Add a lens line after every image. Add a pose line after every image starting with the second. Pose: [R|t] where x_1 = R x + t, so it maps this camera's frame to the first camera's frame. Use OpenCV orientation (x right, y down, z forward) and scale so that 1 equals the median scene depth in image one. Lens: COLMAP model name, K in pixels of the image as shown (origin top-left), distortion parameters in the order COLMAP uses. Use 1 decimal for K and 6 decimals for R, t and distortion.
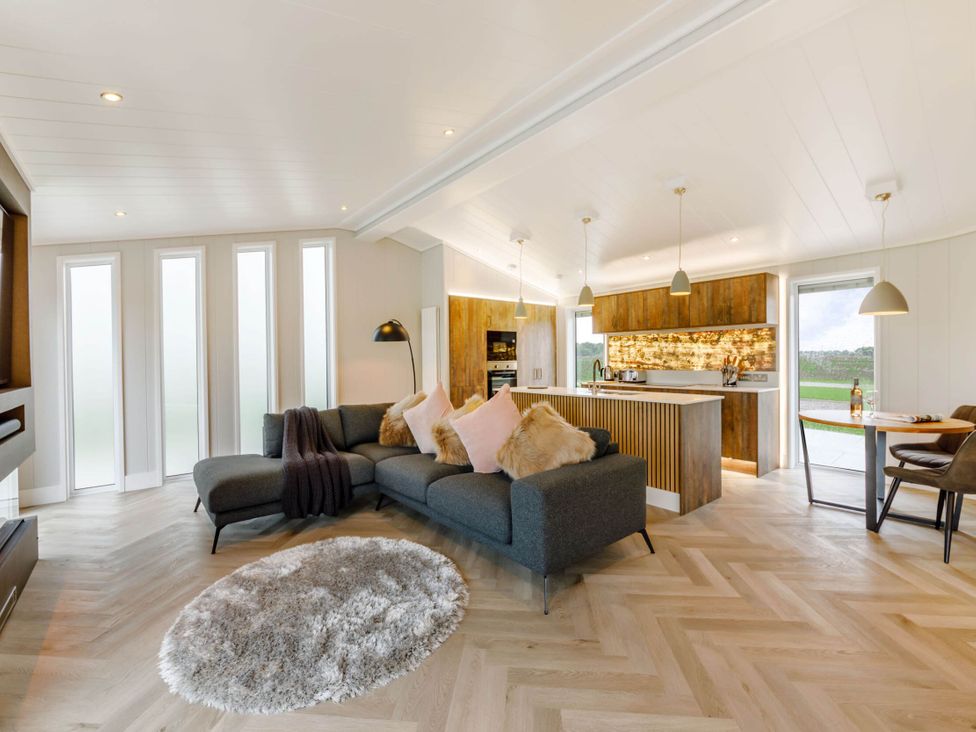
lens RADIAL K [[427.9, 0, 488.0], [0, 427.9, 366.0], [0, 0, 1]] dist [-0.010246, -0.000598]
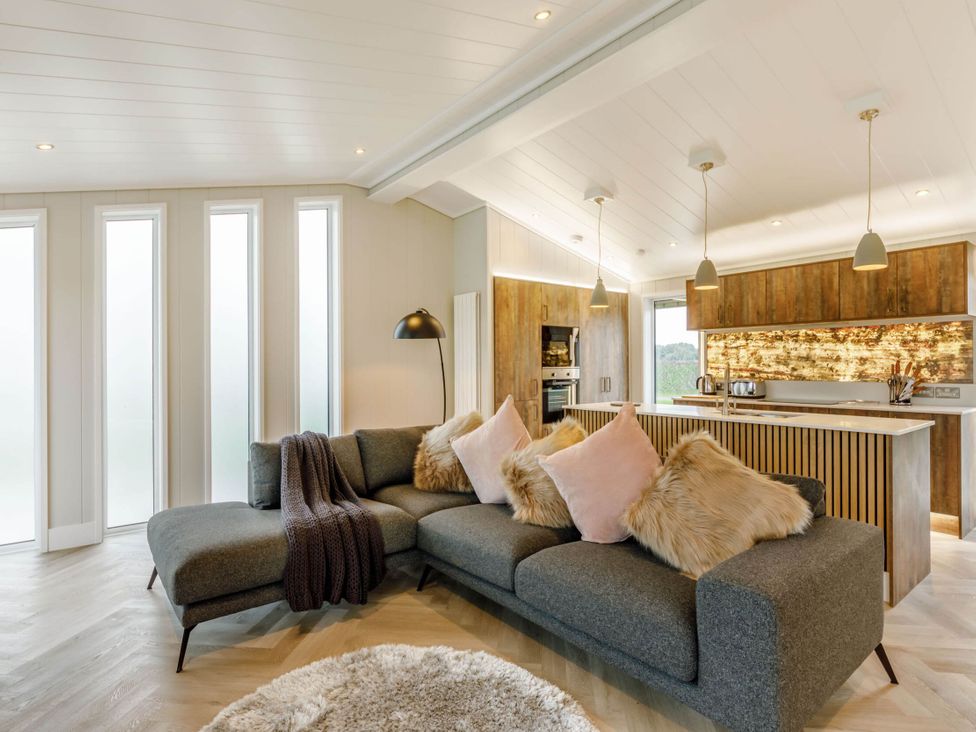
lens RADIAL K [[522.4, 0, 488.0], [0, 522.4, 366.0], [0, 0, 1]] dist [-0.007331, 0.000271]
pose [[0.999794, 0.005093, -0.019624, -0.101070], [-0.005351, 0.999899, -0.013138, -0.000971], [0.019555, 0.013240, 0.999721, 0.134321]]
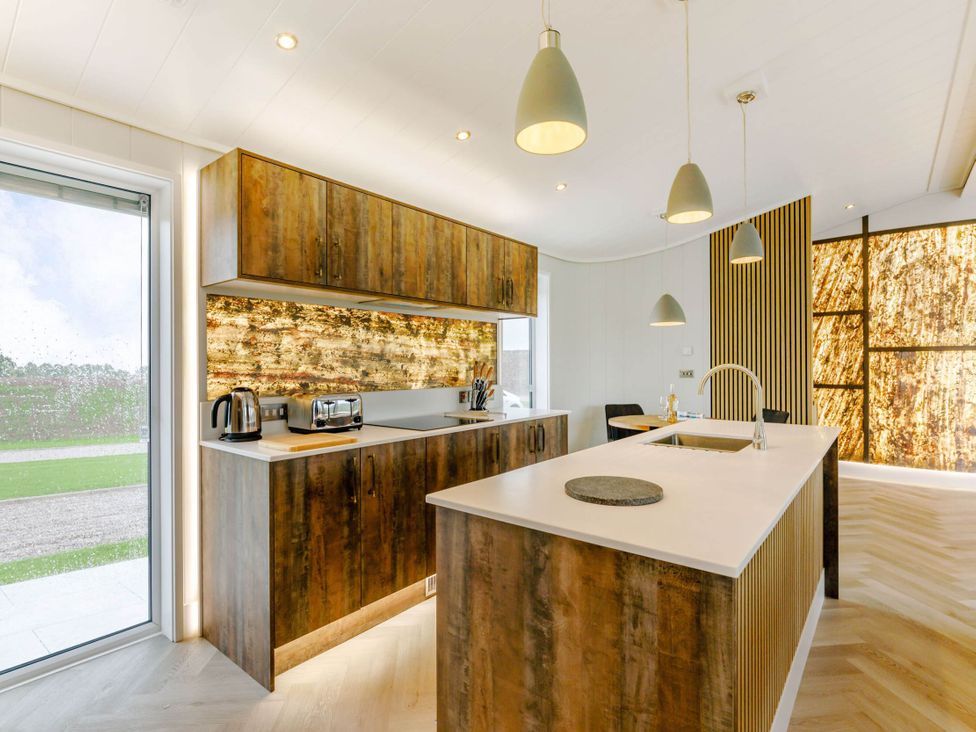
lens RADIAL K [[499.6, 0, 488.0], [0, 499.6, 366.0], [0, 0, 1]] dist [-0.001235, -0.000506]
pose [[-0.199167, 0.011129, 0.979902, -0.147003], [0.022602, 0.999722, -0.006760, -0.013545], [-0.979705, 0.020802, -0.199363, 1.179048]]
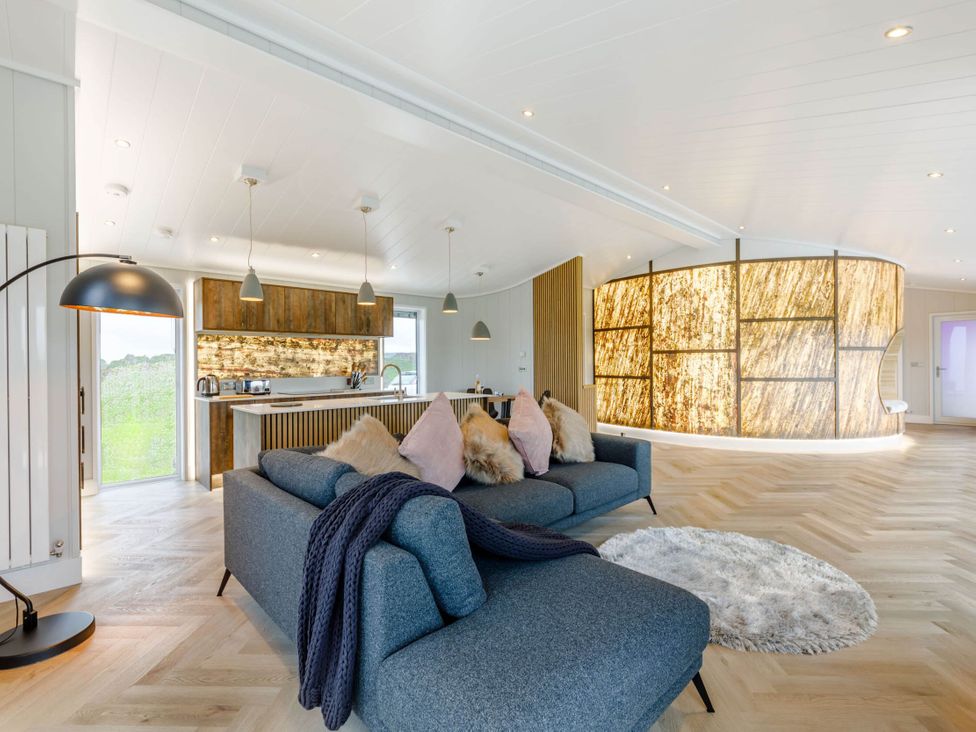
lens RADIAL K [[468.6, 0, 488.0], [0, 468.6, 366.0], [0, 0, 1]] dist [0.000041, -0.000199]
pose [[-0.059513, 0.006886, 0.998204, -0.717379], [0.025457, 0.999661, -0.005378, 0.001071], [-0.997903, 0.025091, -0.059669, 0.756462]]
